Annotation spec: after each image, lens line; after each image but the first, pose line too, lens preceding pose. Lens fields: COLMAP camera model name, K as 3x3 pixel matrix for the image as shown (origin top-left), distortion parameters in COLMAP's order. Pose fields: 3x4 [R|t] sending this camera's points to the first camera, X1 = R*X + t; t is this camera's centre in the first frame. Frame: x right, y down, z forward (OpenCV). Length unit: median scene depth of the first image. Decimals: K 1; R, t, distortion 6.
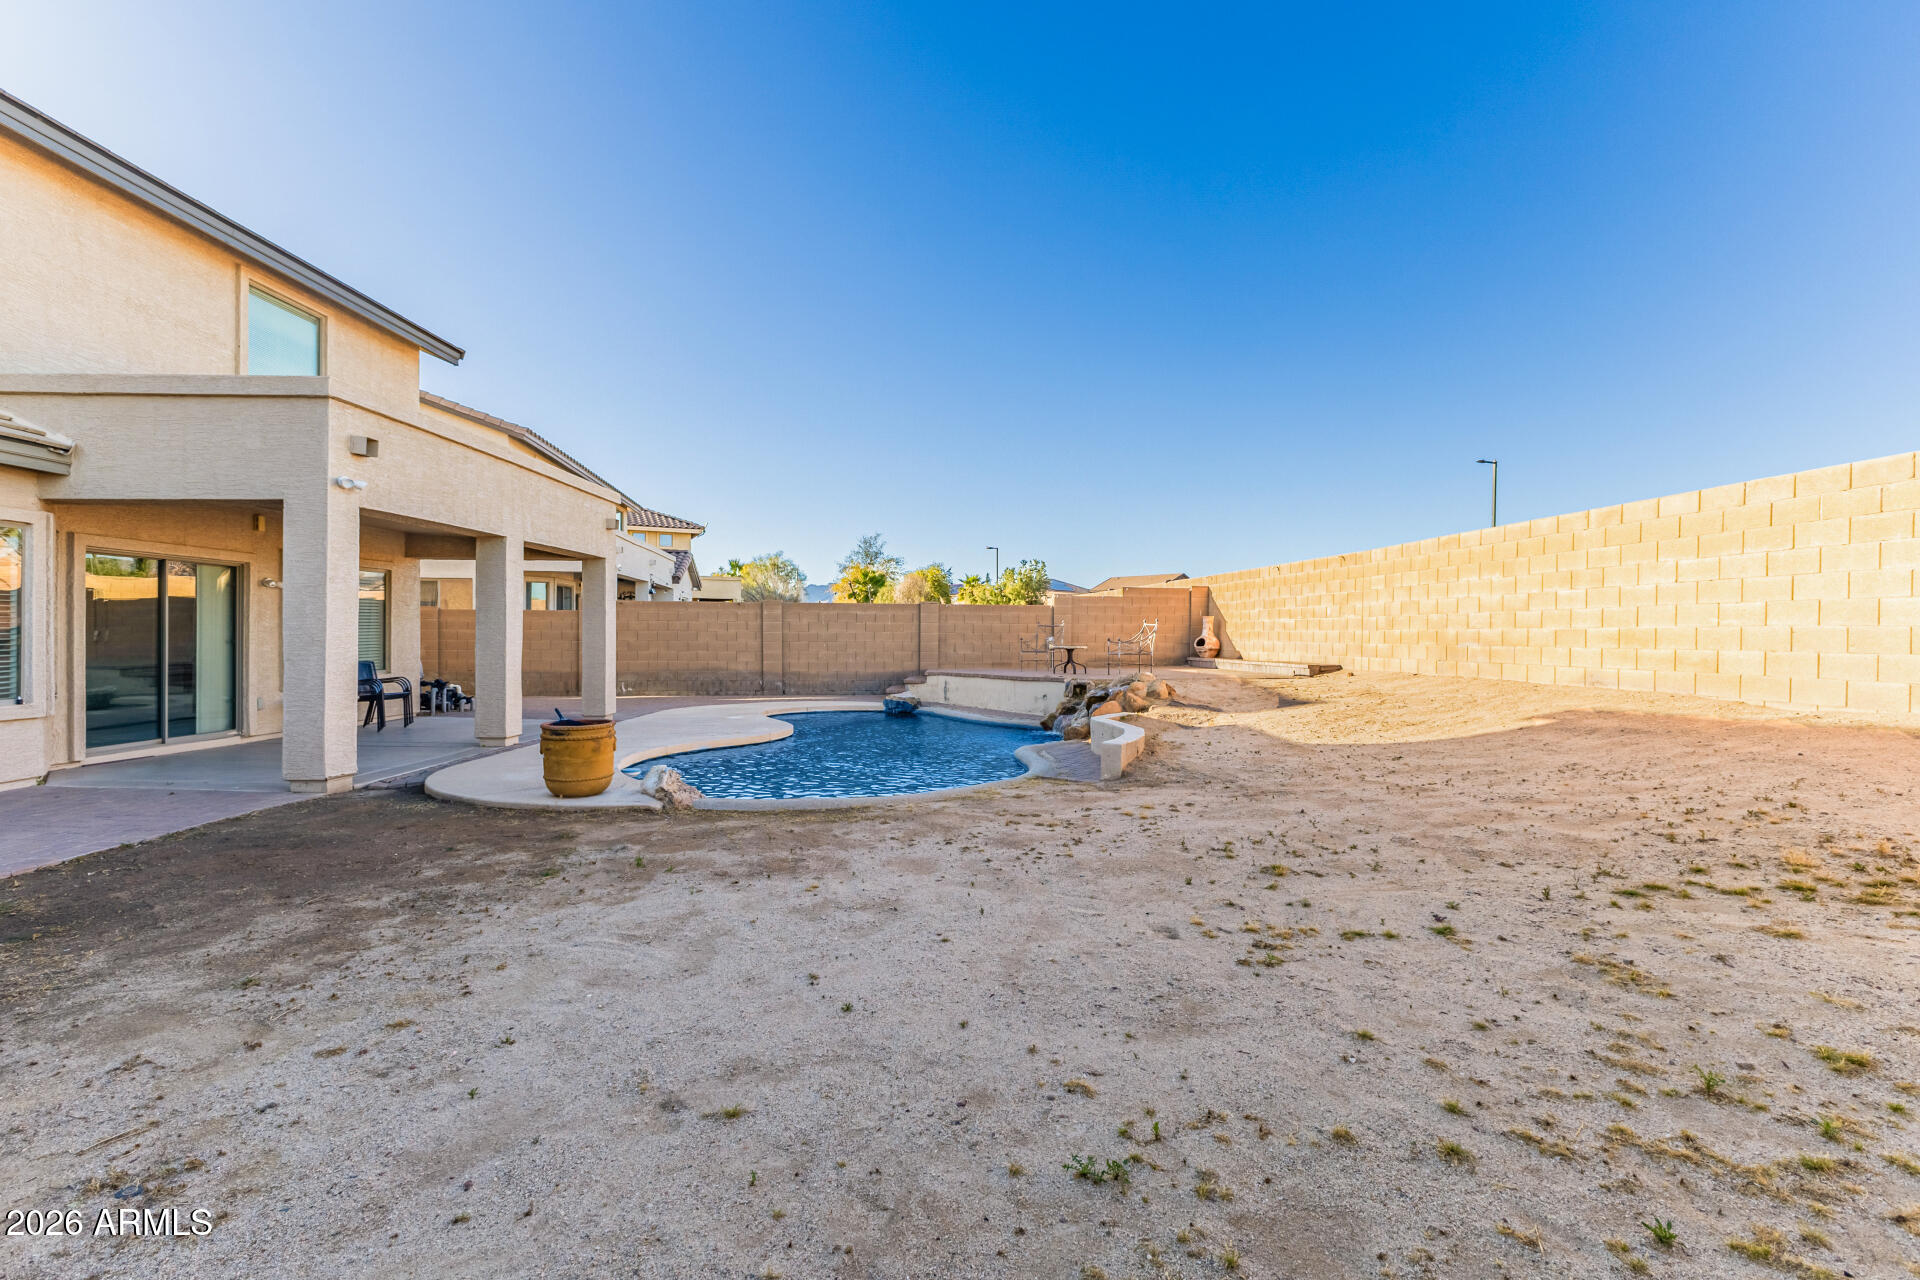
lens RADIAL K [[835.0, 0, 960.0], [0, 835.0, 640.0], [0, 0, 1]] dist [0.006383, 0.000422]
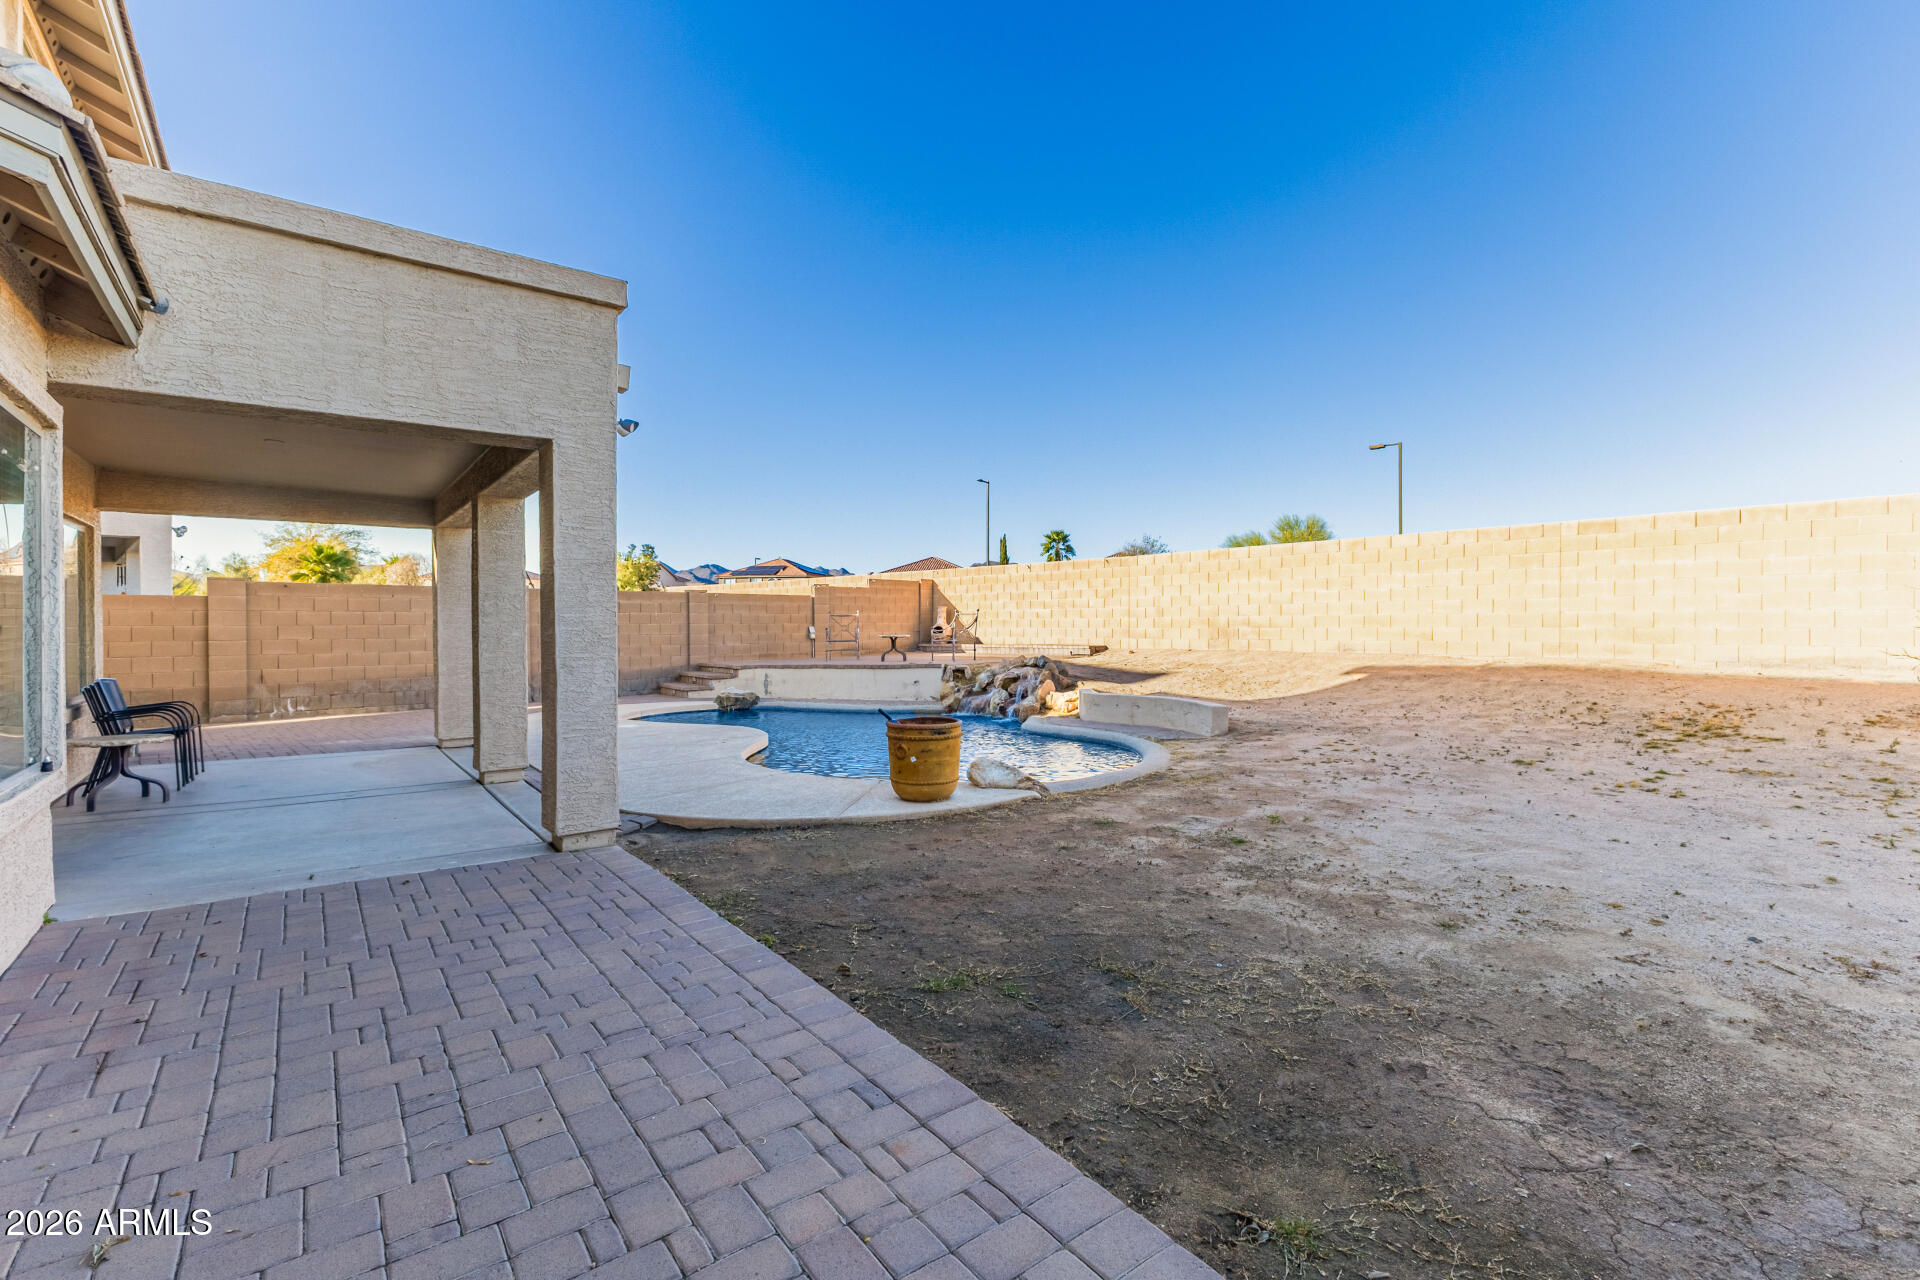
lens RADIAL K [[846.4, 0, 963.8], [0, 846.4, 629.9], [0, 0, 1]] dist [0.010516, -0.000421]
pose [[0.791996, -0.014565, 0.610353, -0.638294], [0.014793, 0.999880, 0.004666, -0.003558], [-0.610347, 0.005333, 0.792116, 0.147545]]
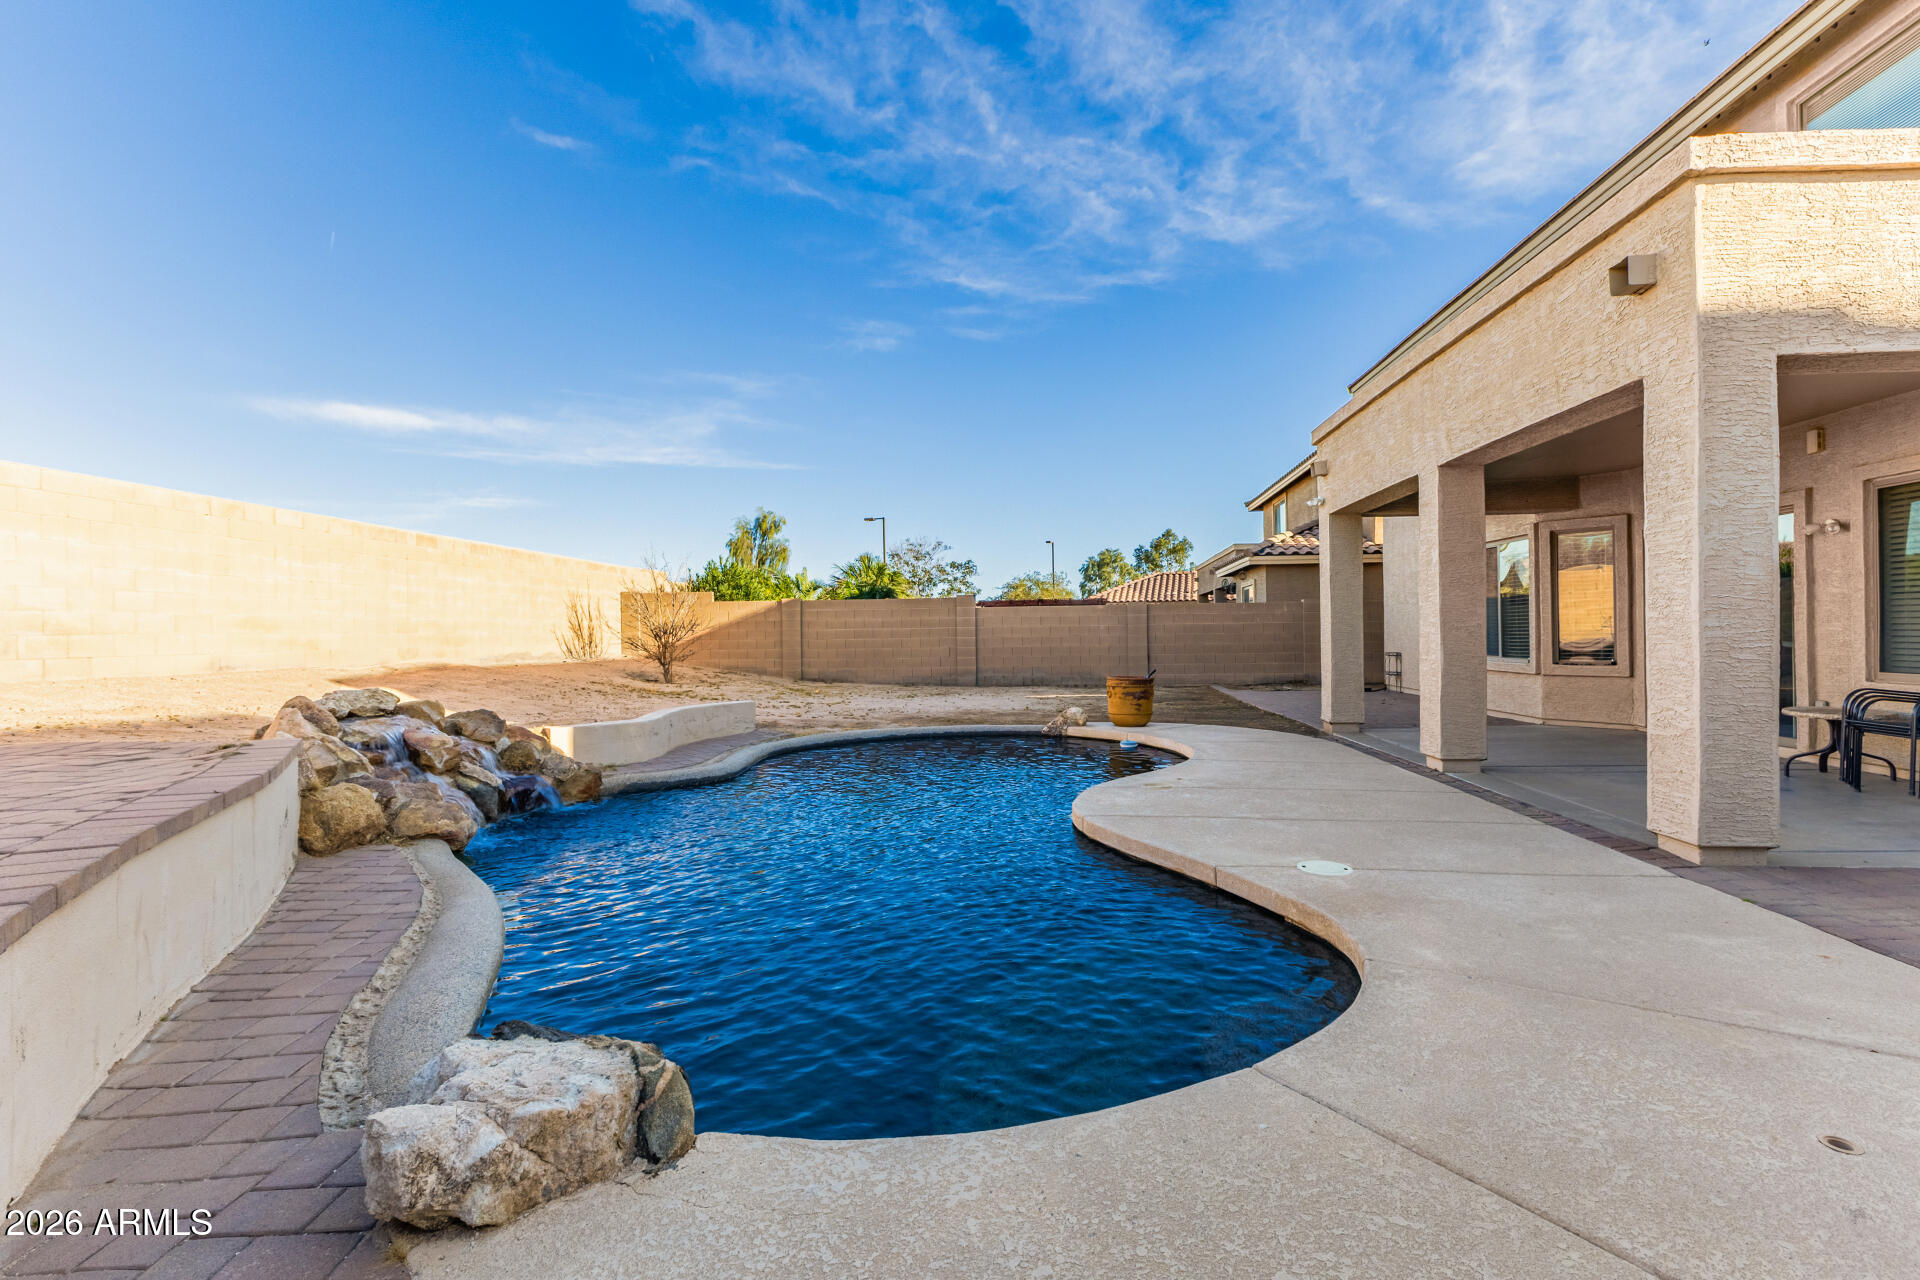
lens RADIAL K [[861.8, 0, 996.5], [0, 861.8, 631.1], [0, 0, 1]] dist [0.009533, -0.001106]
pose [[-0.997306, 0.008907, 0.072805, -0.212298], [0.009552, 0.999918, 0.008518, 0.004517], [-0.072723, 0.009191, -0.997310, 1.628564]]
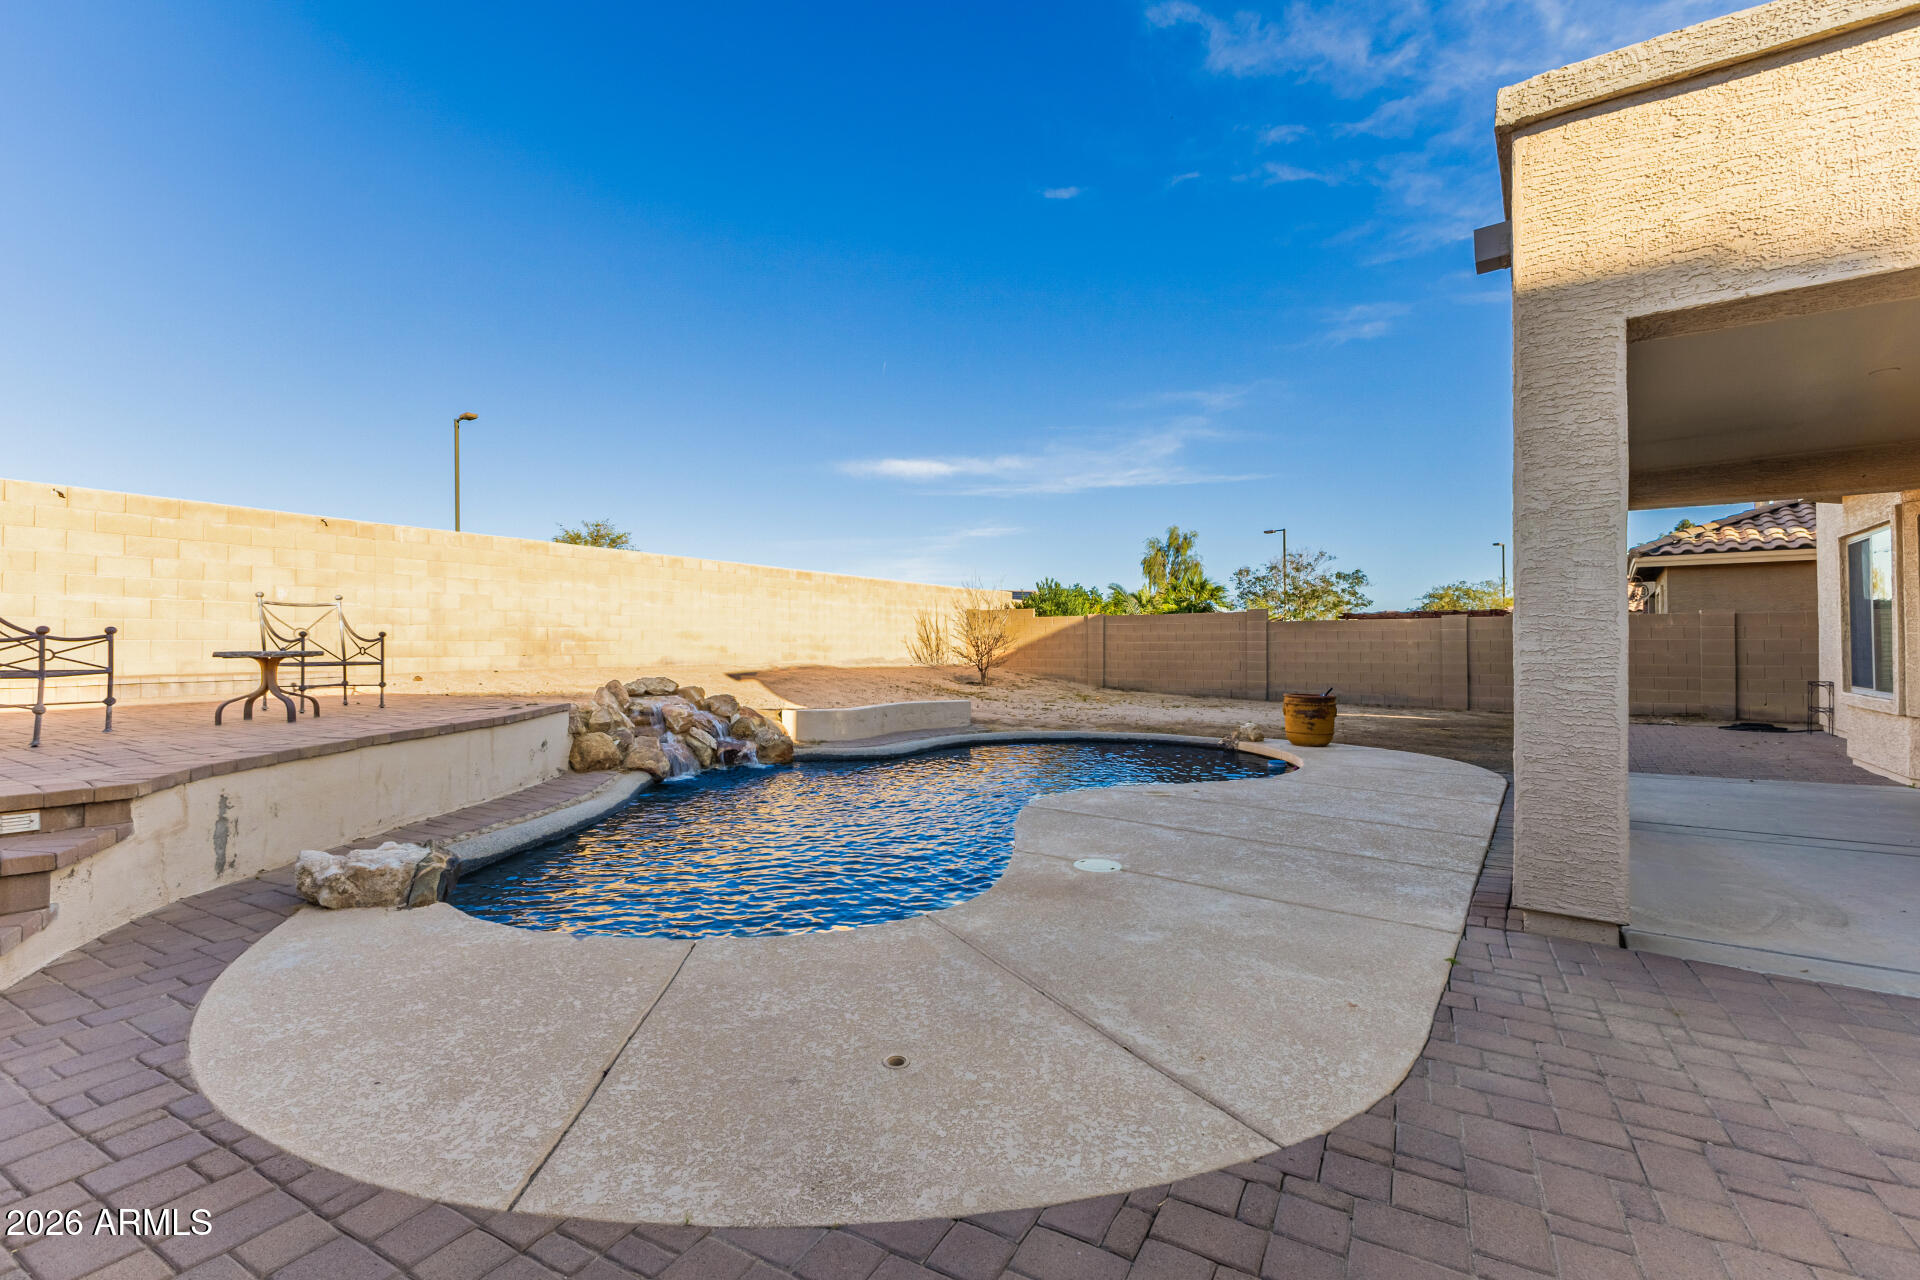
lens RADIAL K [[824.9, 0, 959.1], [0, 824.9, 636.6], [0, 0, 1]] dist [0.007857, -0.000906]
pose [[-0.809274, 0.003095, 0.587423, -0.510972], [0.002304, 0.999995, -0.002095, 0.003526], [-0.587427, -0.000342, -0.809277, 1.602254]]
